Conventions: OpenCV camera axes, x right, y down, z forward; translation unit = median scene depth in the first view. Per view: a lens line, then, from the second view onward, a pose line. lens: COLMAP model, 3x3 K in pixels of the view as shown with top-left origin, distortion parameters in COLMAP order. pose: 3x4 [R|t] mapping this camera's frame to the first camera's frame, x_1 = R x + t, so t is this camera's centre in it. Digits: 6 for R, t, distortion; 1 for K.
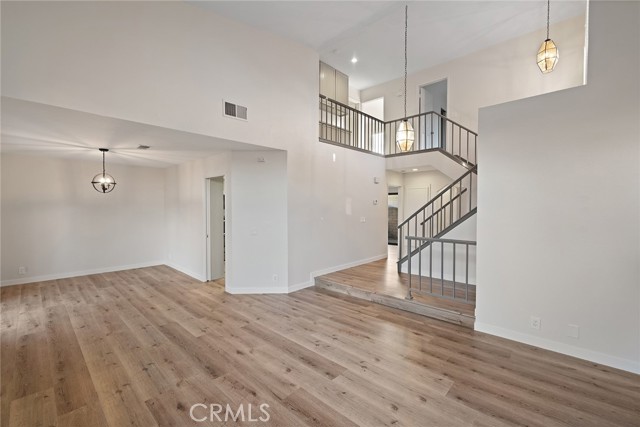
lens RADIAL K [[270.7, 0, 321.0], [0, 270.7, 212.8], [0, 0, 1]] dist [0.000071, -0.000164]
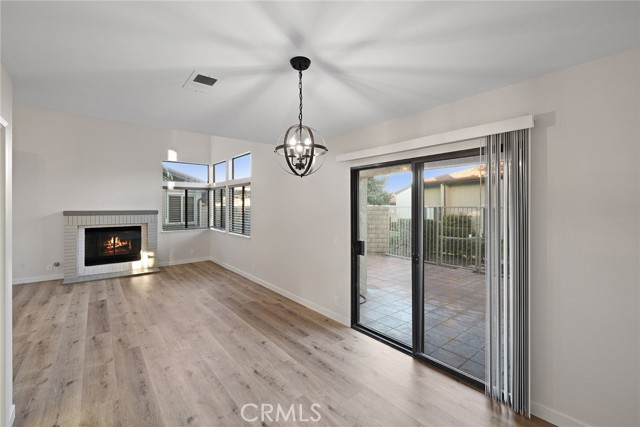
lens RADIAL K [[275.6, 0, 318.0], [0, 275.6, 202.4], [0, 0, 1]] dist [0.002257, 0.000588]
pose [[-0.989671, 0.004054, 0.143297, -1.121361], [0.005575, 0.999932, 0.010214, -0.049750], [-0.143246, 0.010908, -0.989627, 1.763198]]
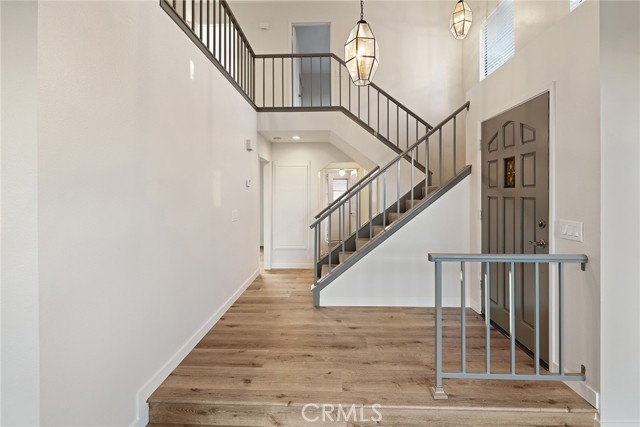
lens RADIAL K [[278.0, 0, 321.8], [0, 278.0, 193.5], [0, 0, 1]] dist [-0.000829, -0.000232]
pose [[0.755816, 0.002079, 0.654781, -0.124229], [0.015914, 0.999641, -0.021544, -0.003261], [-0.654591, 0.026703, 0.755512, 0.857018]]
